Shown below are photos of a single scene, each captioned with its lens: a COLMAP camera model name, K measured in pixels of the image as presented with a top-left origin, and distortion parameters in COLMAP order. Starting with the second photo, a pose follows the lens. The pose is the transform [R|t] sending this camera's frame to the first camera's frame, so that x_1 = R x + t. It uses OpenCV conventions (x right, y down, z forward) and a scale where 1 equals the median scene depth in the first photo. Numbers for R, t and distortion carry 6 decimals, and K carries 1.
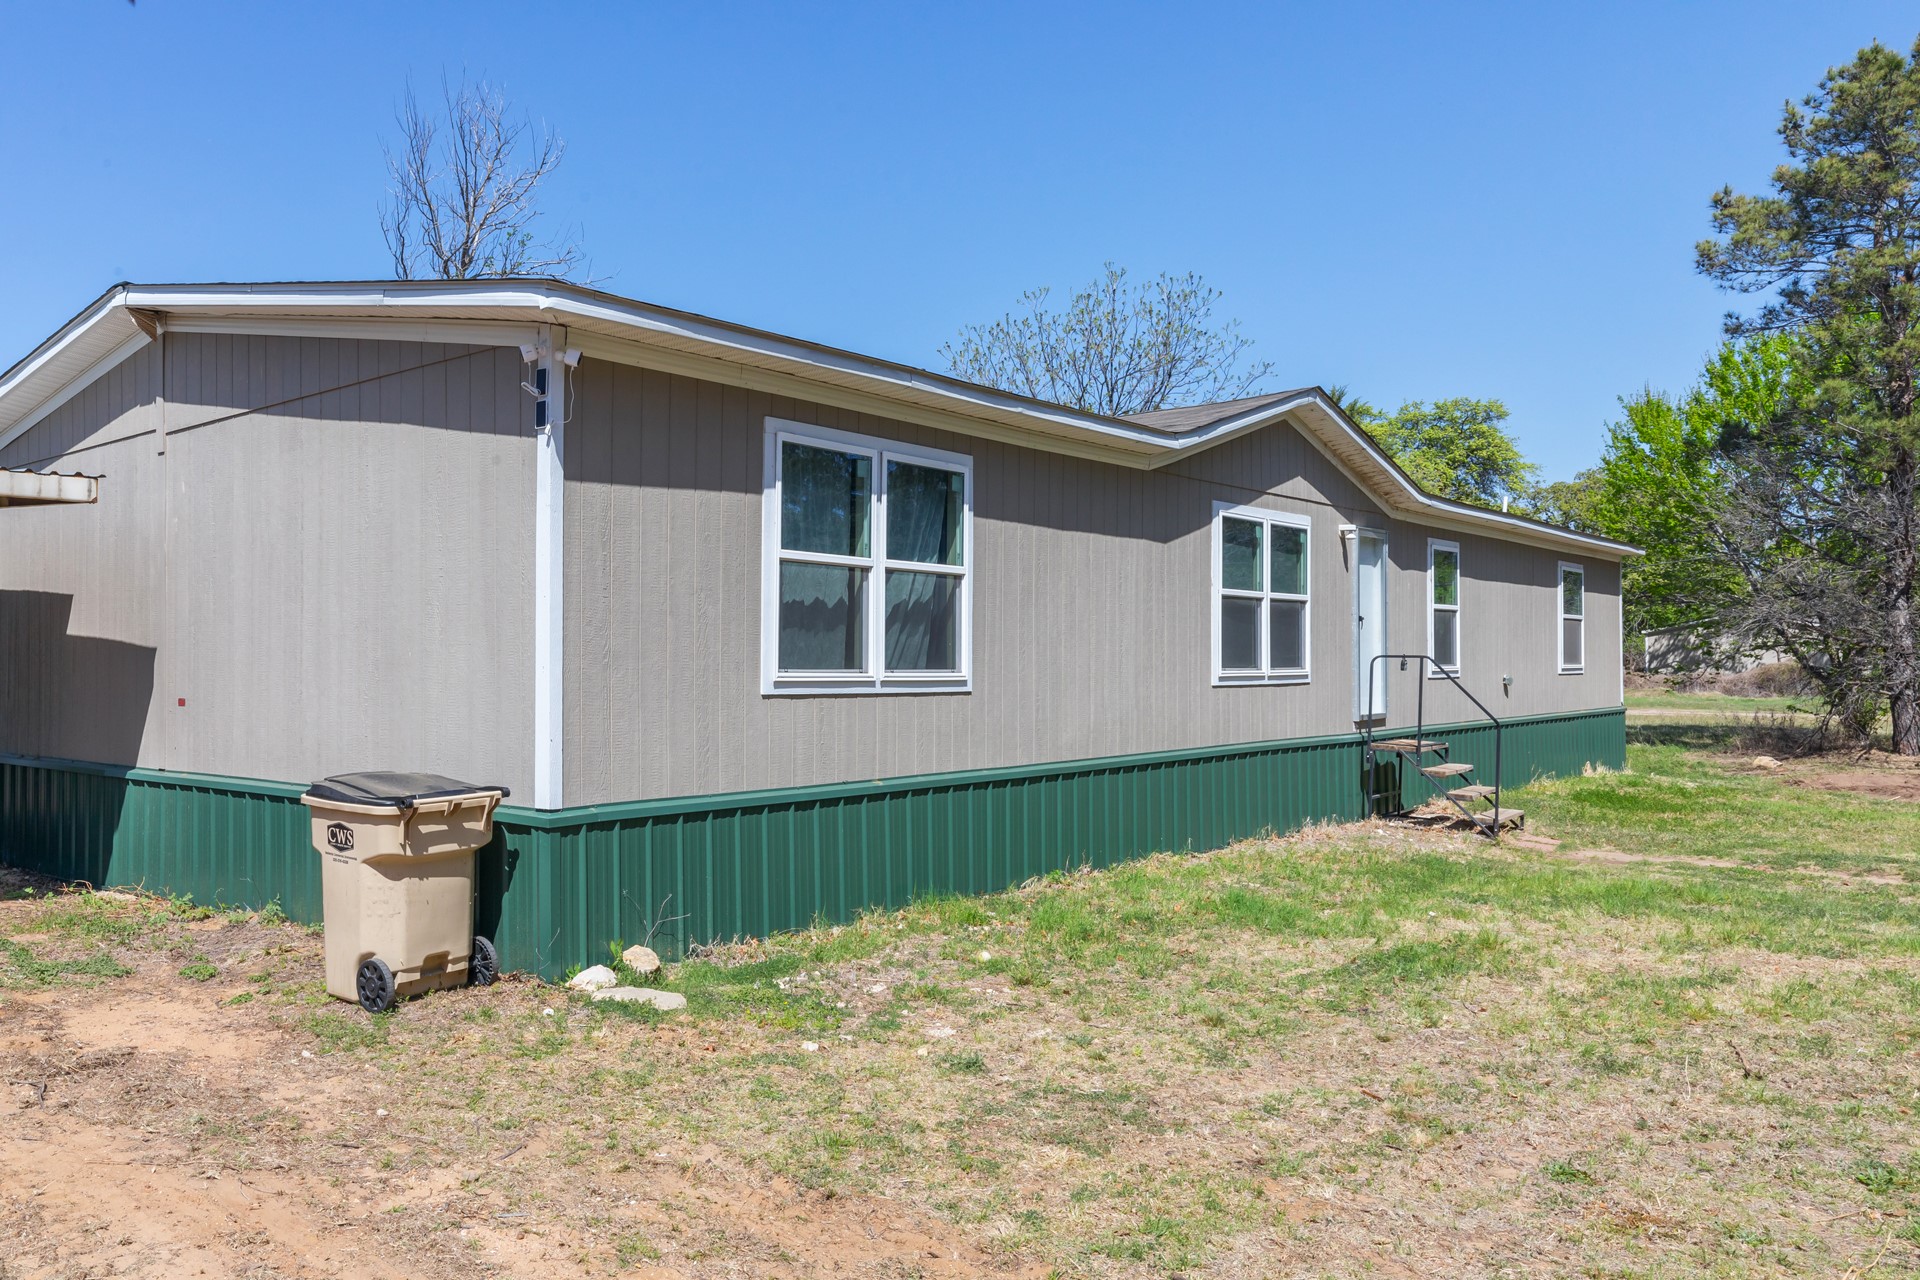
lens RADIAL K [[1275.8, 0, 954.1], [0, 1275.8, 651.2], [0, 0, 1]] dist [-0.007891, 0.008270]
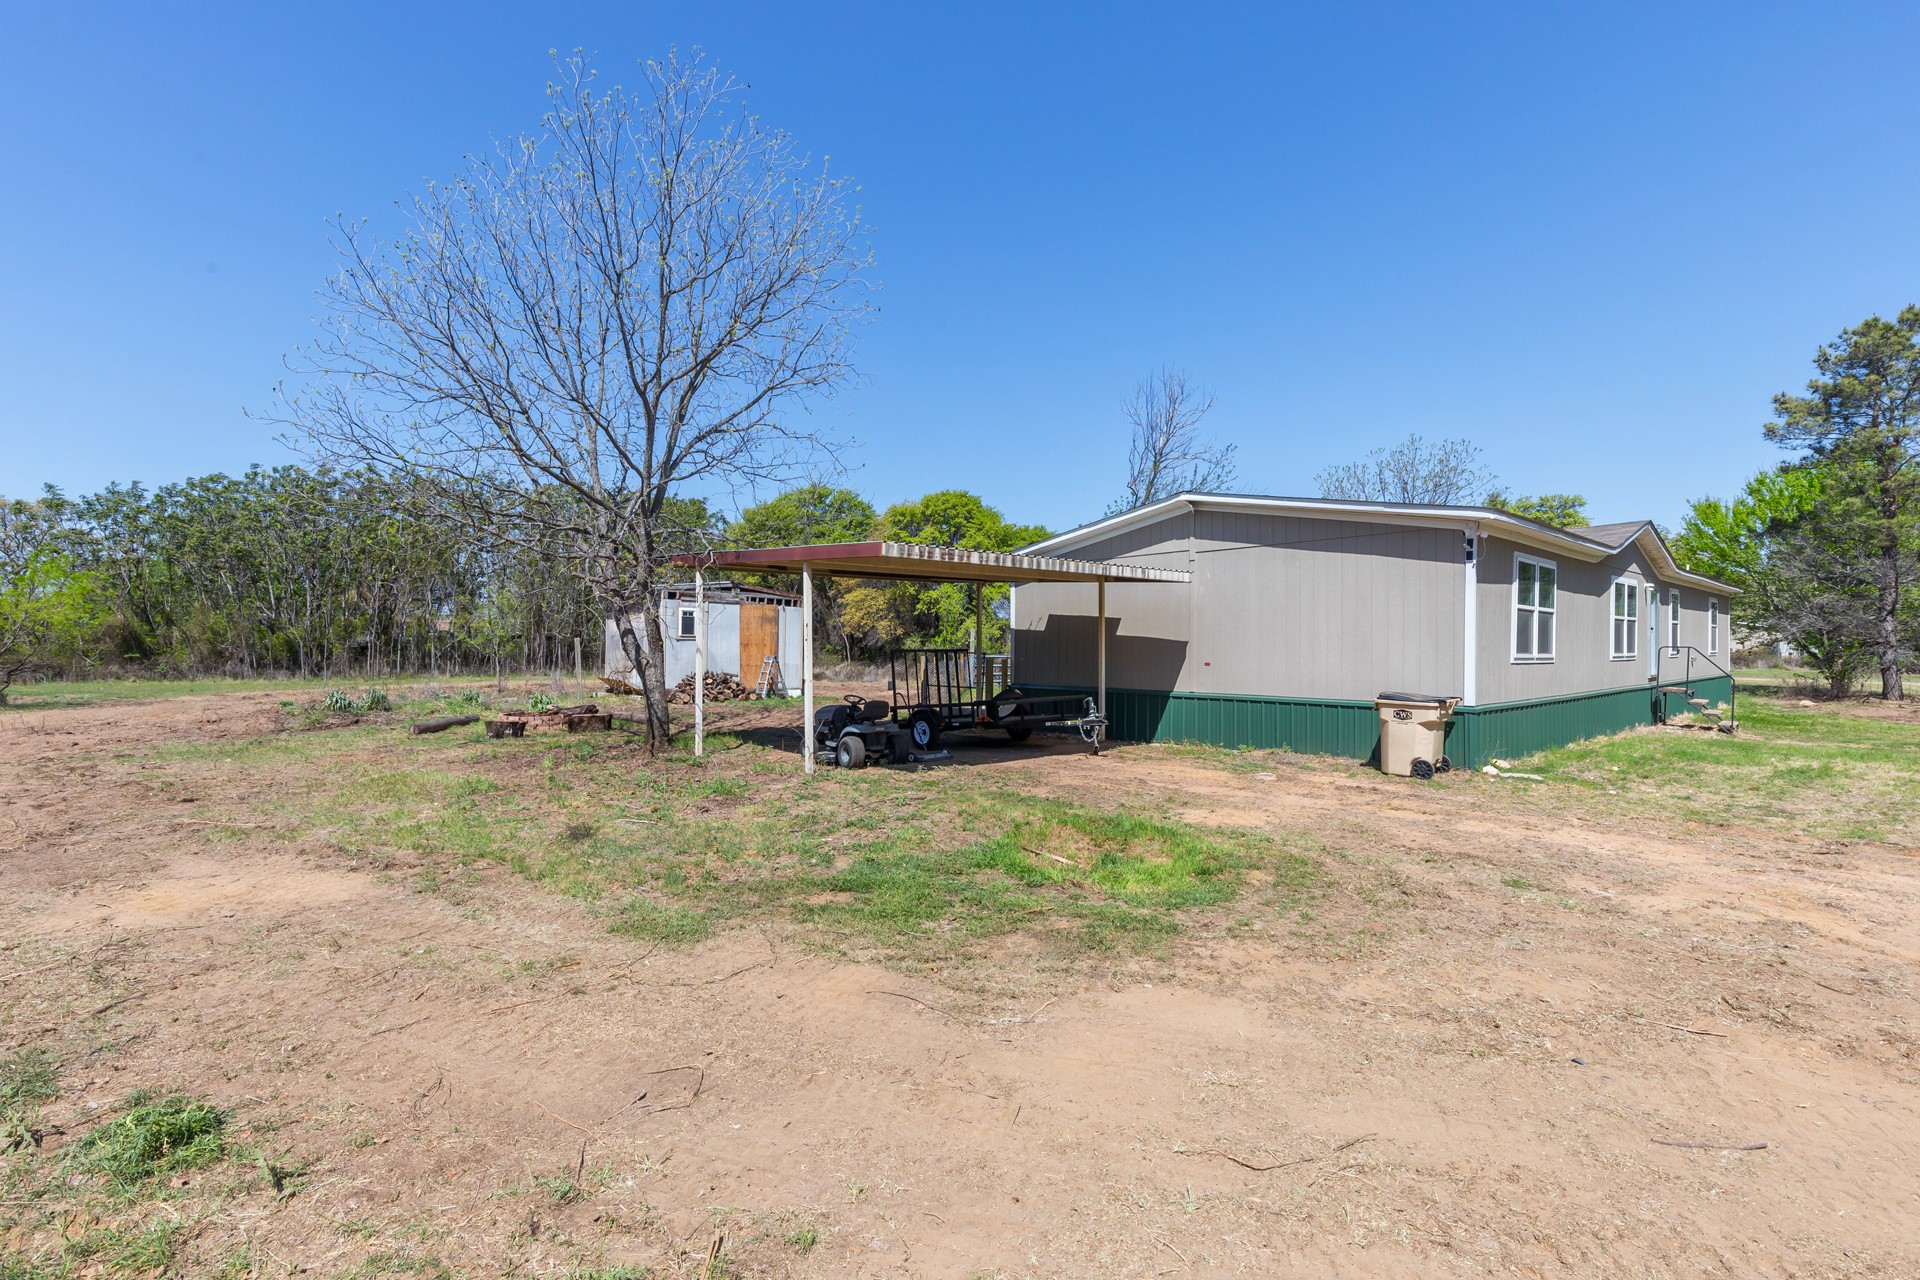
lens RADIAL K [[866.7, 0, 968.2], [0, 866.7, 634.1], [0, 0, 1]] dist [0.006034, 0.001680]
pose [[0.997873, 0.004657, -0.065023, -0.511423], [-0.004821, 0.999986, -0.002360, -0.005901], [0.065011, 0.002668, 0.997881, -0.355162]]
